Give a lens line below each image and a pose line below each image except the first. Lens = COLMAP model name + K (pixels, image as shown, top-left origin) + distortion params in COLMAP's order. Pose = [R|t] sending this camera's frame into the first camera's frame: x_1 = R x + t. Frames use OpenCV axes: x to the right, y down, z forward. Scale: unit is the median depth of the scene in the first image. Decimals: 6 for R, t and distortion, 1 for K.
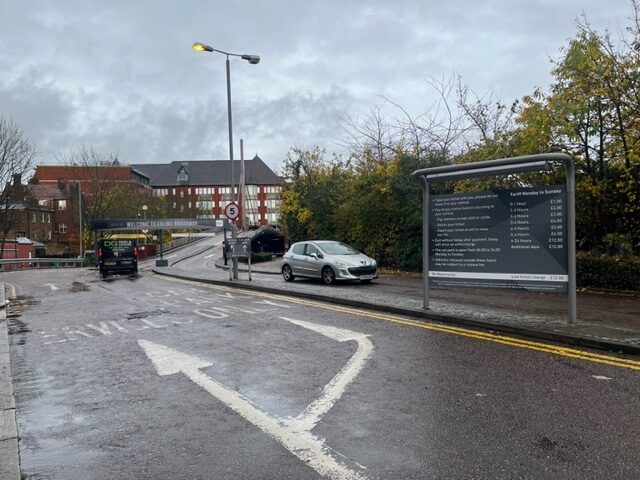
lens RADIAL K [[485.6, 0, 320.0], [0, 485.6, 240.0], [0, 0, 1]] dist [0.007625, 0.001691]
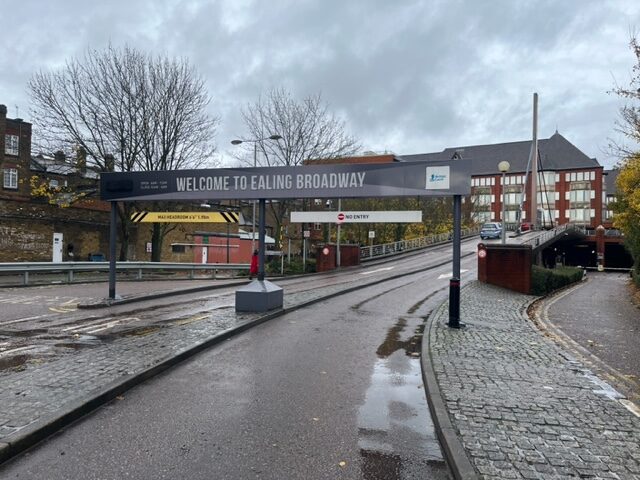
lens RADIAL K [[483.8, 0, 321.0], [0, 483.8, 245.5], [0, 0, 1]] dist [0.014437, -0.000136]
pose [[0.842118, 0.037924, -0.537958, -0.106912], [-0.035473, 0.999259, 0.014914, 0.003621], [0.538125, 0.006524, 0.842840, 0.703070]]
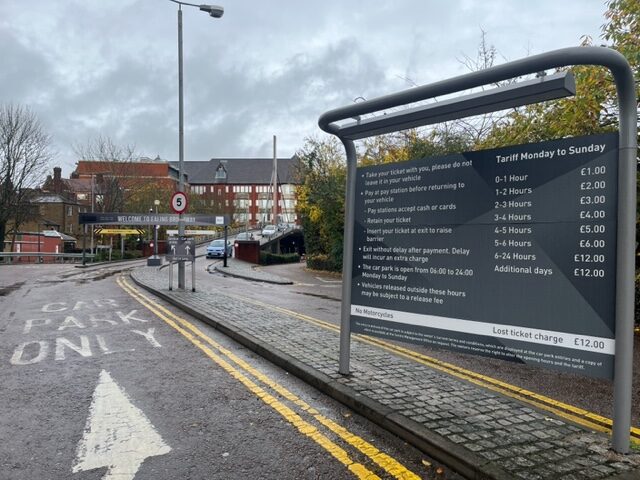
lens RADIAL K [[483.8, 0, 321.0], [0, 483.8, 245.5], [0, 0, 1]] dist [0.014437, -0.000136]
pose [[0.995310, 0.031652, -0.091415, 0.062193], [-0.030920, 0.999478, 0.009418, -0.001758], [0.091665, -0.006547, 0.995768, 0.118533]]
